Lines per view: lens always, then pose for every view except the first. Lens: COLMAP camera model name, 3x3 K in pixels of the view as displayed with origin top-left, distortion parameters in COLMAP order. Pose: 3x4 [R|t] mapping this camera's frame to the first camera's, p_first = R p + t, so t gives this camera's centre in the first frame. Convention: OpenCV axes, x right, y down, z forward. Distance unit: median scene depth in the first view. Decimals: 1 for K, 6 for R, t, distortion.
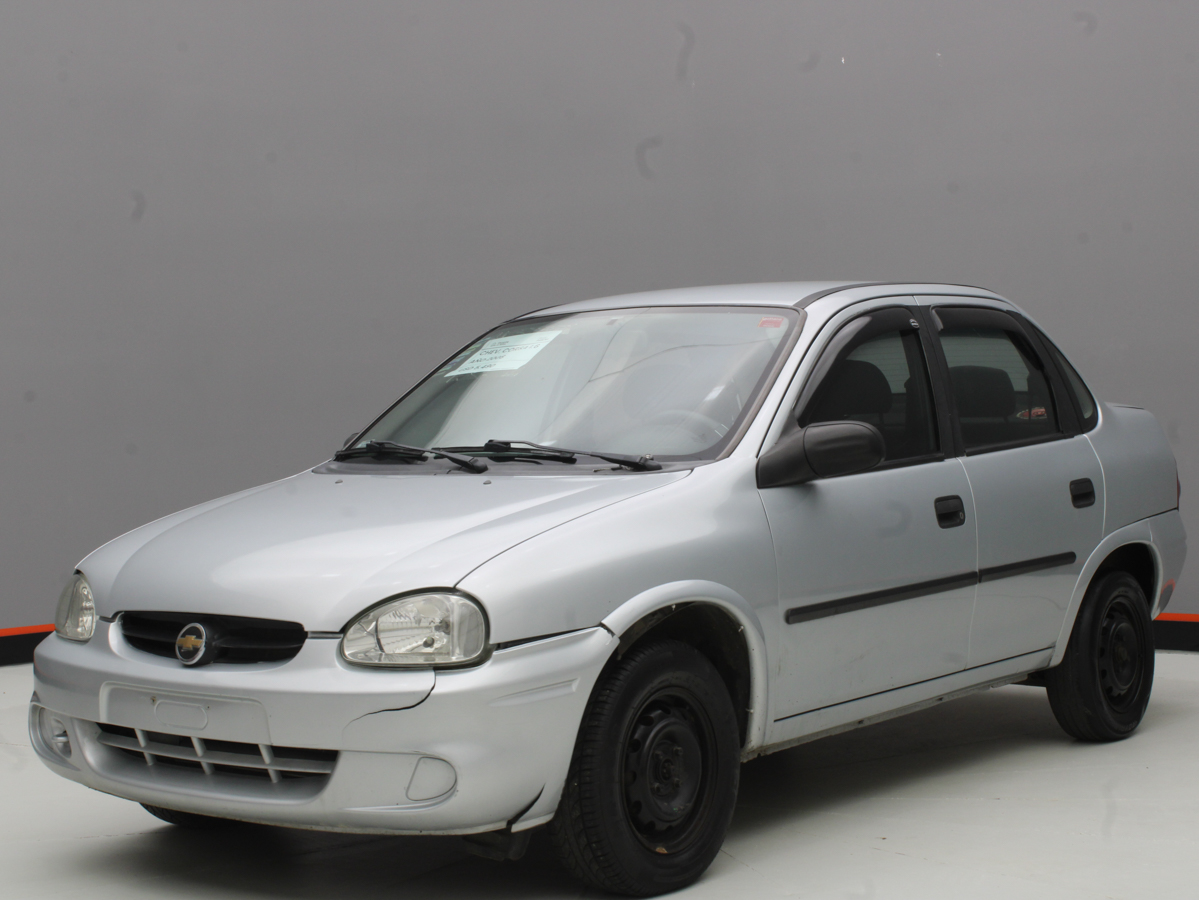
lens RADIAL K [[2193.2, 0, 599.5], [0, 2193.2, 450.0], [0, 0, 1]] dist [-0.150057, 0.107576]
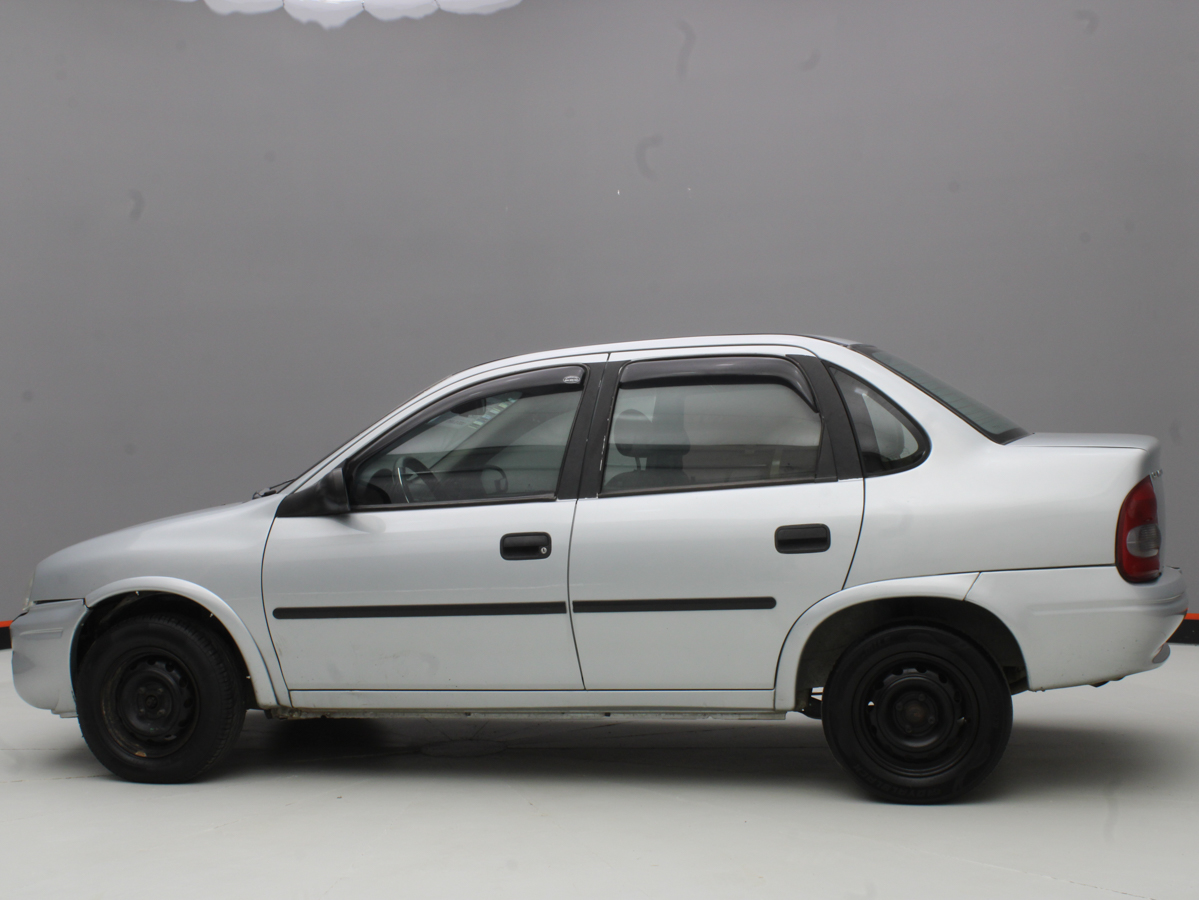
lens RADIAL K [[1478.3, 0, 599.5], [0, 1478.3, 450.0], [0, 0, 1]] dist [-0.072404, 0.019091]
pose [[0.416454, 0.006491, -0.909134, 0.982129], [-0.003246, 0.999979, 0.005652, -0.029757], [0.909151, 0.000597, 0.416466, 0.796706]]
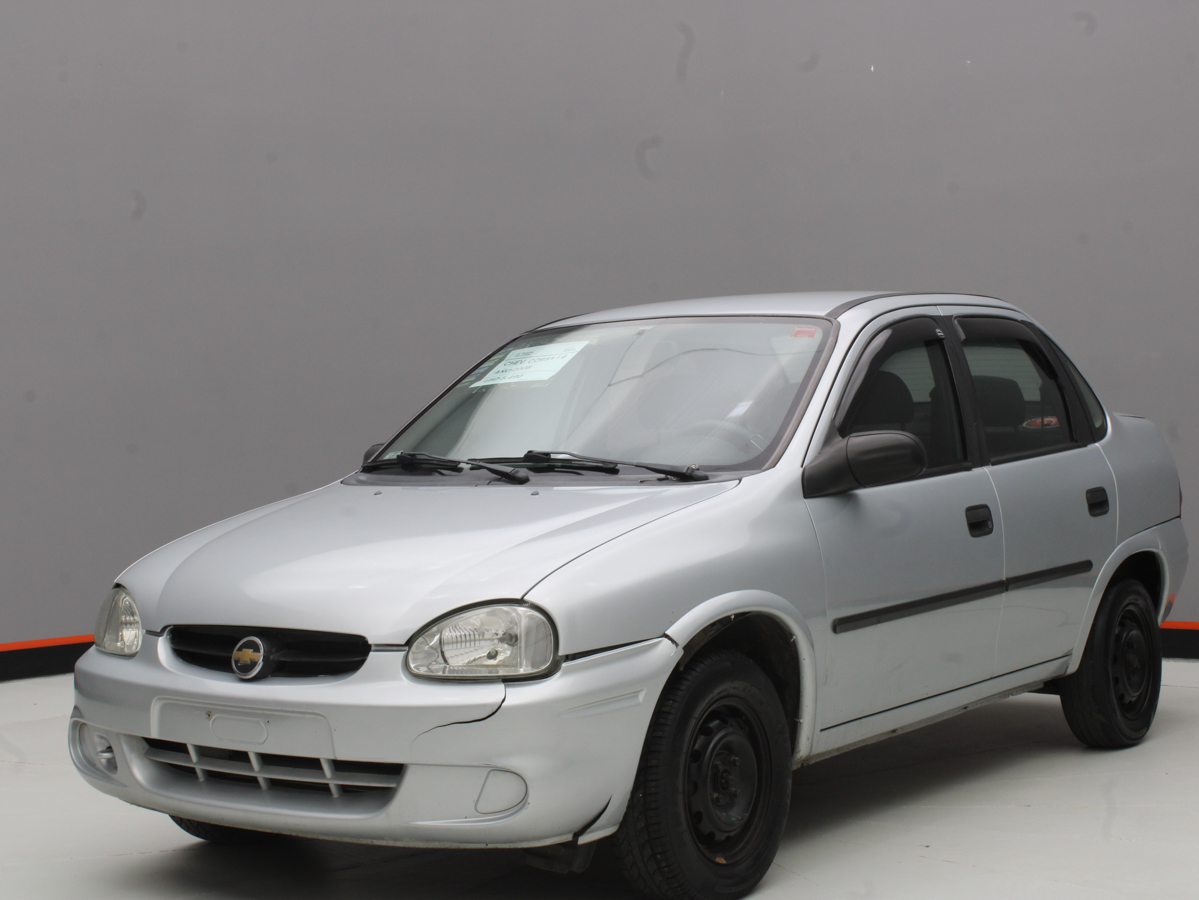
lens RADIAL K [[2193.2, 0, 599.5], [0, 2193.2, 450.0], [0, 0, 1]] dist [-0.150057, 0.107576]
pose [[0.999184, -0.003079, 0.040267, -0.061027], [0.003289, 0.999981, -0.005156, 0.000355], [-0.040250, 0.005284, 0.999176, 0.003549]]
